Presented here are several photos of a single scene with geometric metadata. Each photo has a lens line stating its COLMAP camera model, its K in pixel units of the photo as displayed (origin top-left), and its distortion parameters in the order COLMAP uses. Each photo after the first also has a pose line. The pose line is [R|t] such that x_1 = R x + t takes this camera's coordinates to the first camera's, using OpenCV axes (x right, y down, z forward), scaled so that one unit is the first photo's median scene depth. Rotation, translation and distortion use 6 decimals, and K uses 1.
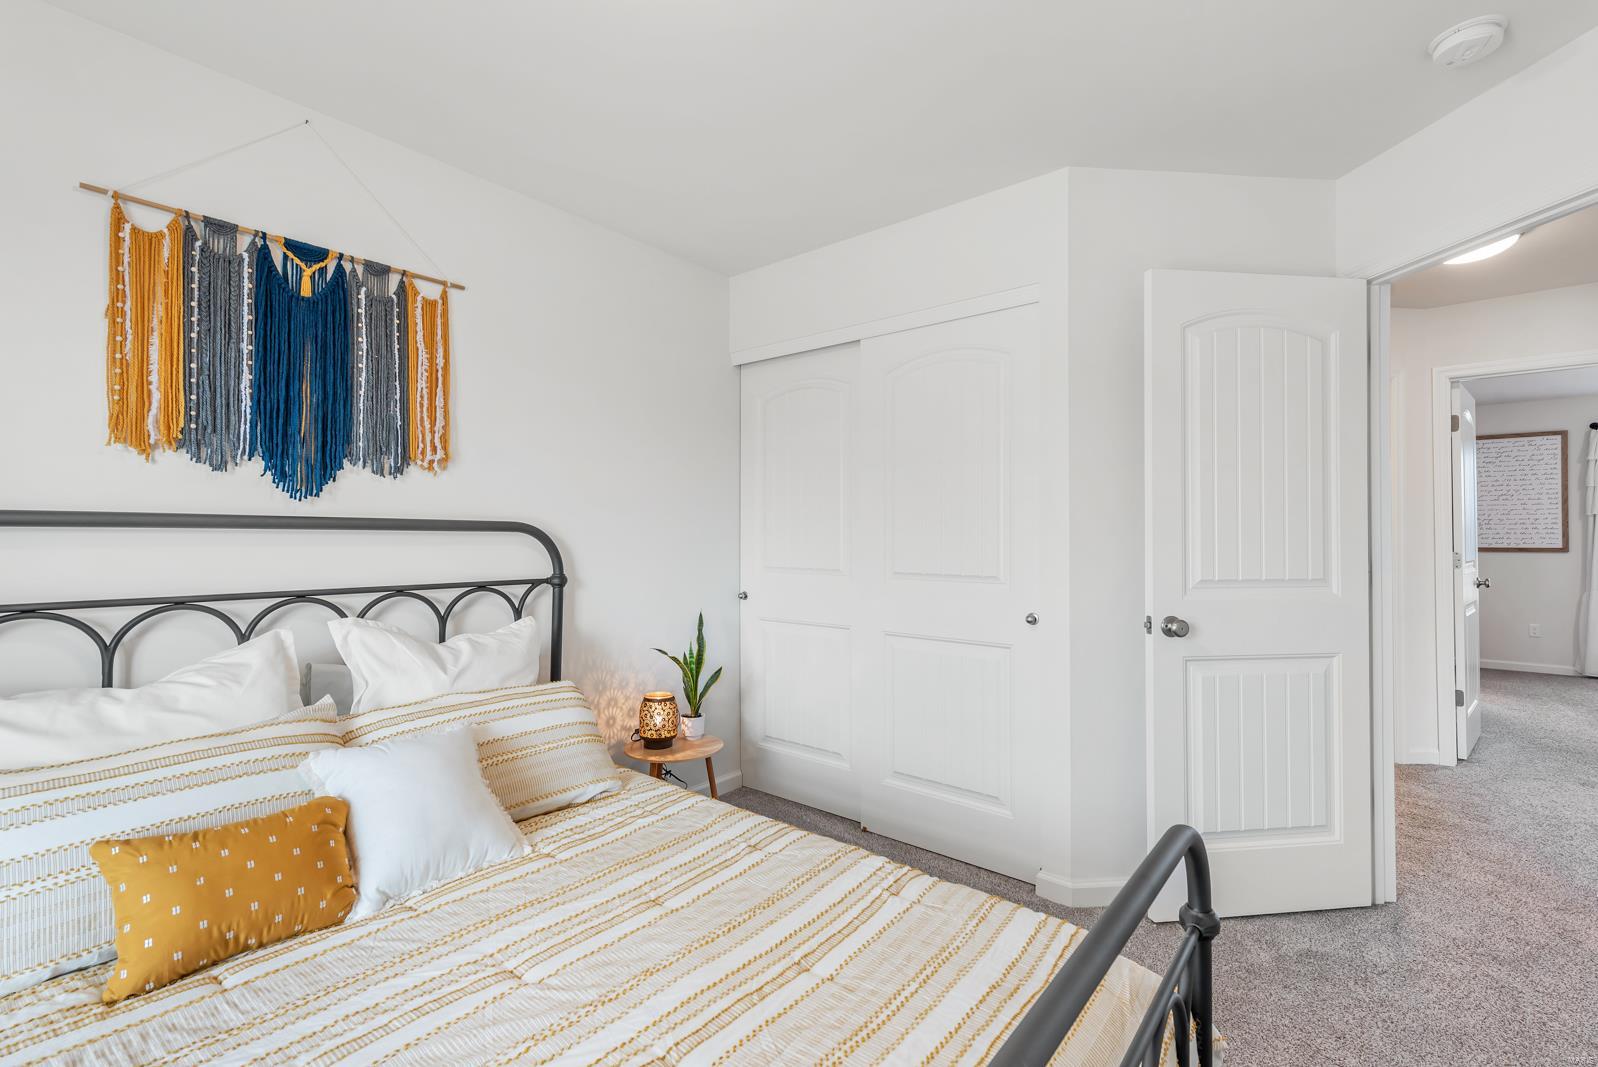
lens RADIAL K [[708.2, 0, 810.5], [0, 708.2, 528.4], [0, 0, 1]] dist [0.012048, 0.000345]
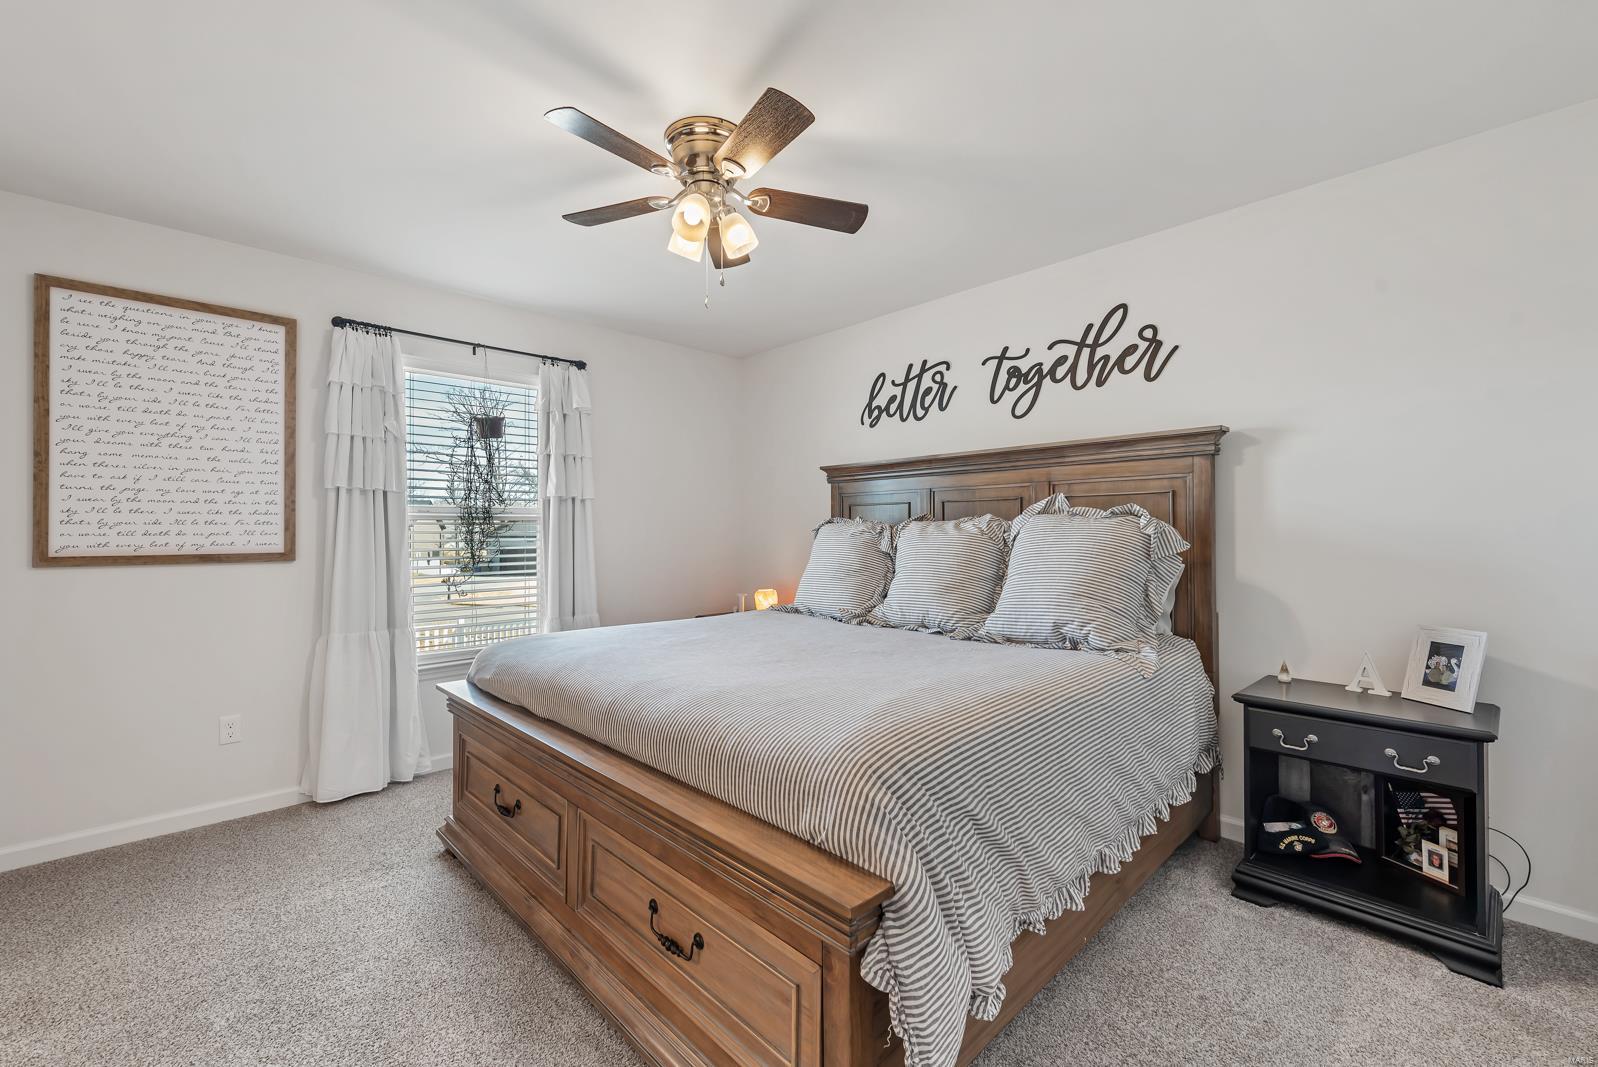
lens RADIAL K [[671.1, 0, 808.0], [0, 671.1, 528.2], [0, 0, 1]] dist [0.014962, -0.002605]
pose [[0.105208, 0.011668, 0.994382, 0.616600], [-0.008465, 0.999905, -0.010838, 0.012310], [-0.994414, -0.007277, 0.105296, 0.587075]]
